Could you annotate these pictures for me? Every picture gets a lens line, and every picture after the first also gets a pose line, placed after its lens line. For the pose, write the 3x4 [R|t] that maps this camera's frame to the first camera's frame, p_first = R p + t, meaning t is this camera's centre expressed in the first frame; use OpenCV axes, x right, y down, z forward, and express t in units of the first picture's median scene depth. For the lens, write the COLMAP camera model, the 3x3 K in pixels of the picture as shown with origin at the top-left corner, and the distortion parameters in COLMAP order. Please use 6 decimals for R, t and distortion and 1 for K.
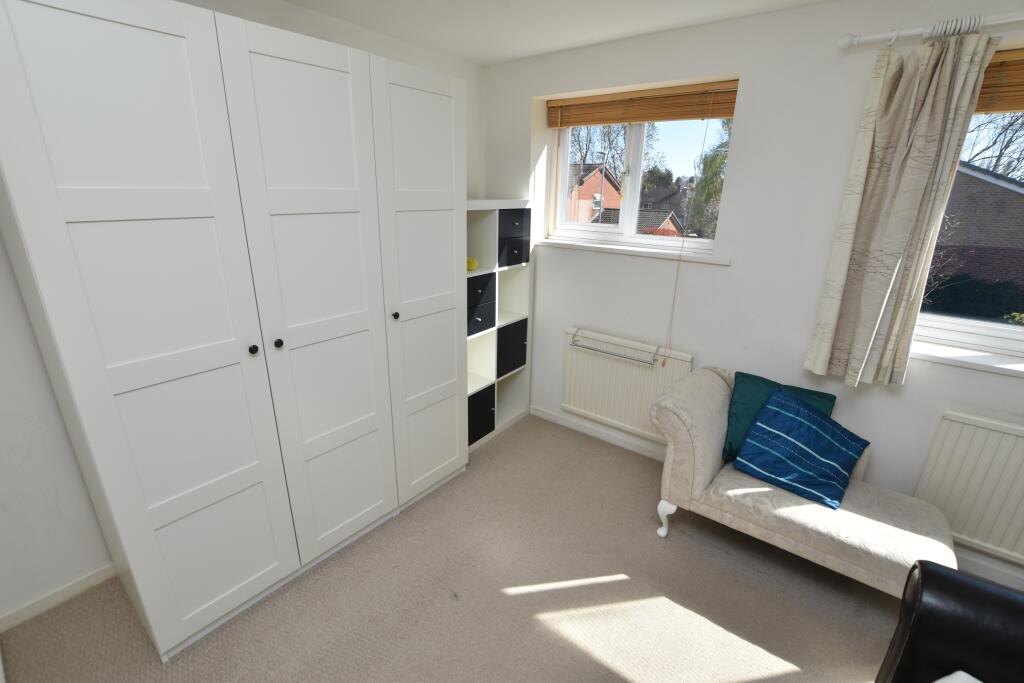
lens RADIAL K [[459.8, 0, 512.0], [0, 459.8, 341.5], [0, 0, 1]] dist [-0.000307, 0.000405]
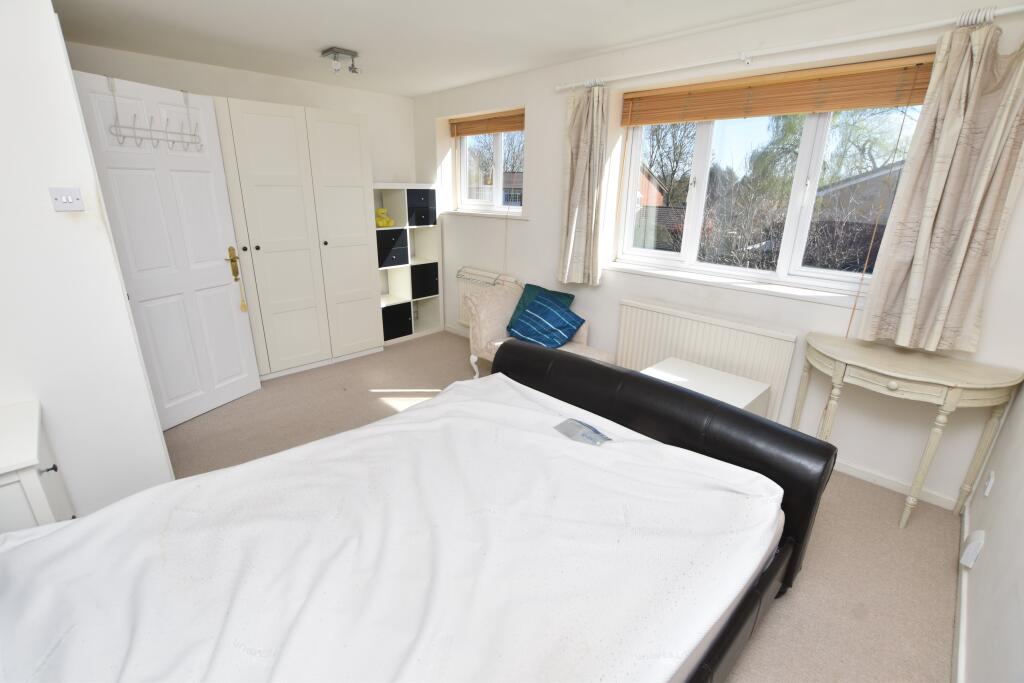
lens RADIAL K [[459.8, 0, 512.0], [0, 459.8, 341.5], [0, 0, 1]] dist [-0.000307, 0.000405]
pose [[0.990823, 0.032779, -0.131131, 0.522302], [-0.032987, 0.999456, 0.000588, 0.216669], [0.131079, 0.003743, 0.991365, -0.509077]]
